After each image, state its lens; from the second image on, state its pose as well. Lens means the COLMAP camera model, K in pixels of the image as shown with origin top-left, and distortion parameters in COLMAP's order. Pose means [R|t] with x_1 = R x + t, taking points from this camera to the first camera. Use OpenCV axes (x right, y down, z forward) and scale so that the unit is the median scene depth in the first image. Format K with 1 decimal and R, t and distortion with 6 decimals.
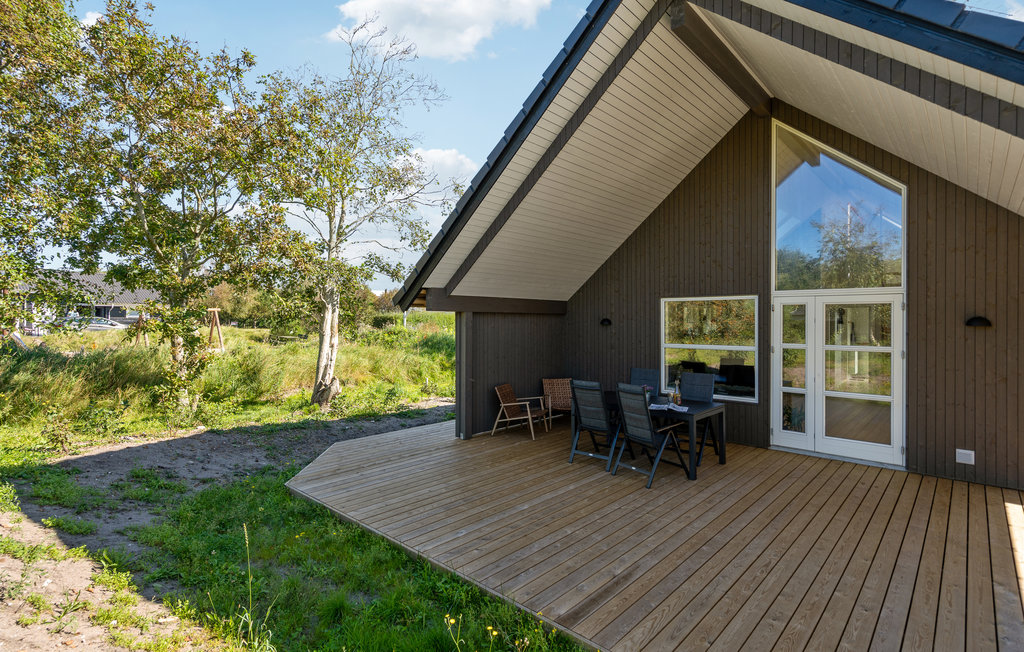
lens RADIAL K [[494.6, 0, 512.0], [0, 494.6, 326.0], [0, 0, 1]] dist [0.003503, 0.000067]
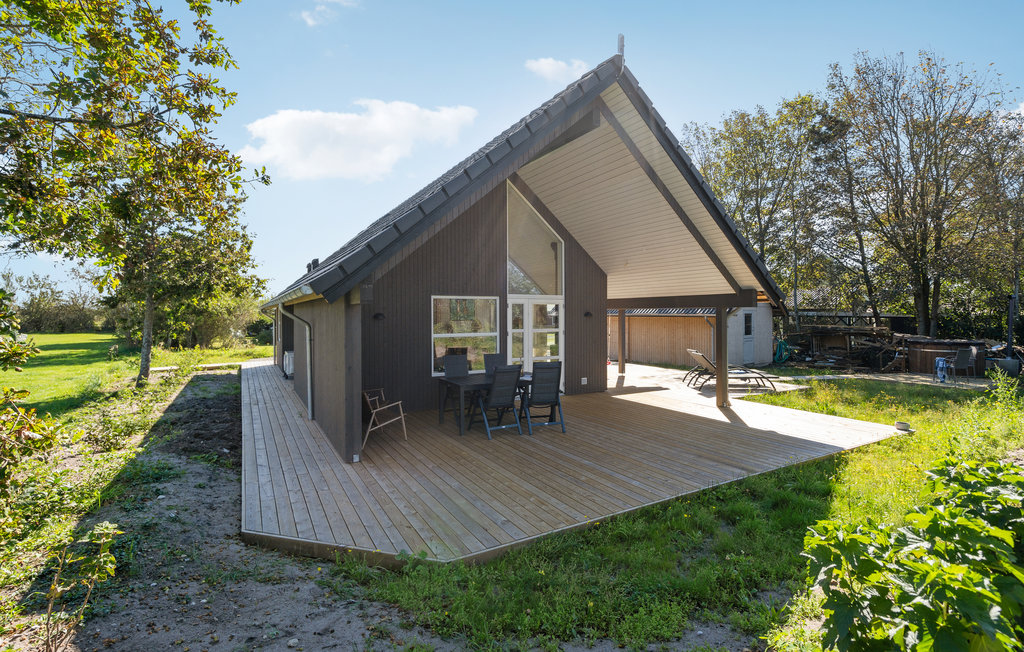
lens RADIAL K [[468.5, 0, 512.0], [0, 468.5, 326.0], [0, 0, 1]] dist [0.000535, 0.000077]
pose [[0.295873, -0.024902, 0.954903, -0.887621], [0.010026, 0.999686, 0.022964, -0.008389], [-0.955175, 0.002780, 0.296030, 0.632208]]
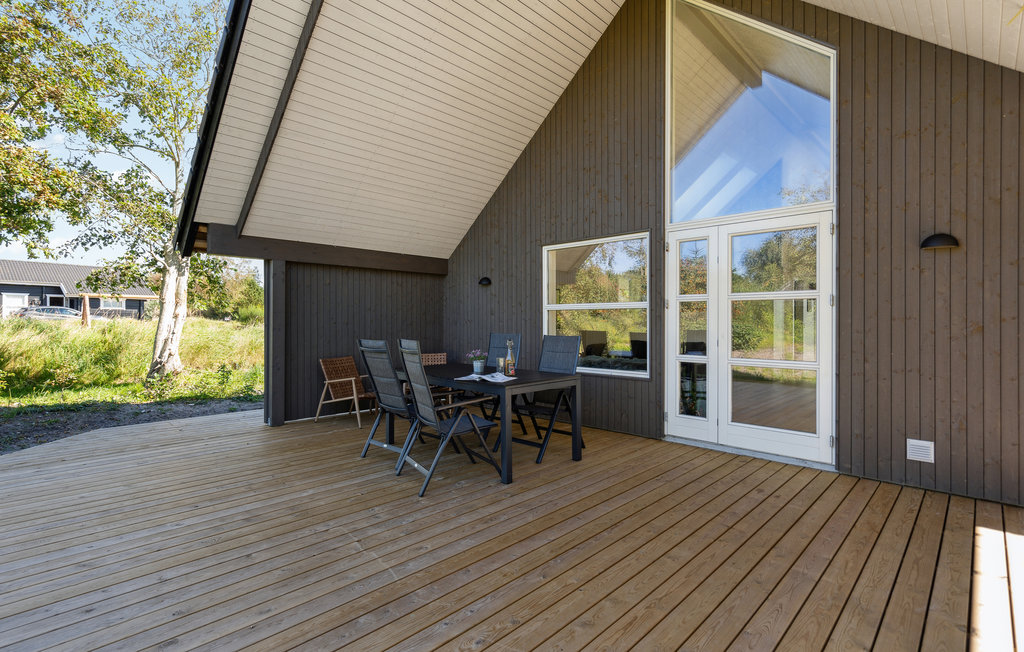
lens RADIAL K [[481.6, 0, 512.0], [0, 481.6, 326.0], [0, 0, 1]] dist [-0.001102, 0.000410]
pose [[0.999560, -0.000668, -0.029661, 0.352834], [0.000635, 0.999999, -0.001108, 0.088787], [0.029662, 0.001088, 0.999559, 0.314270]]
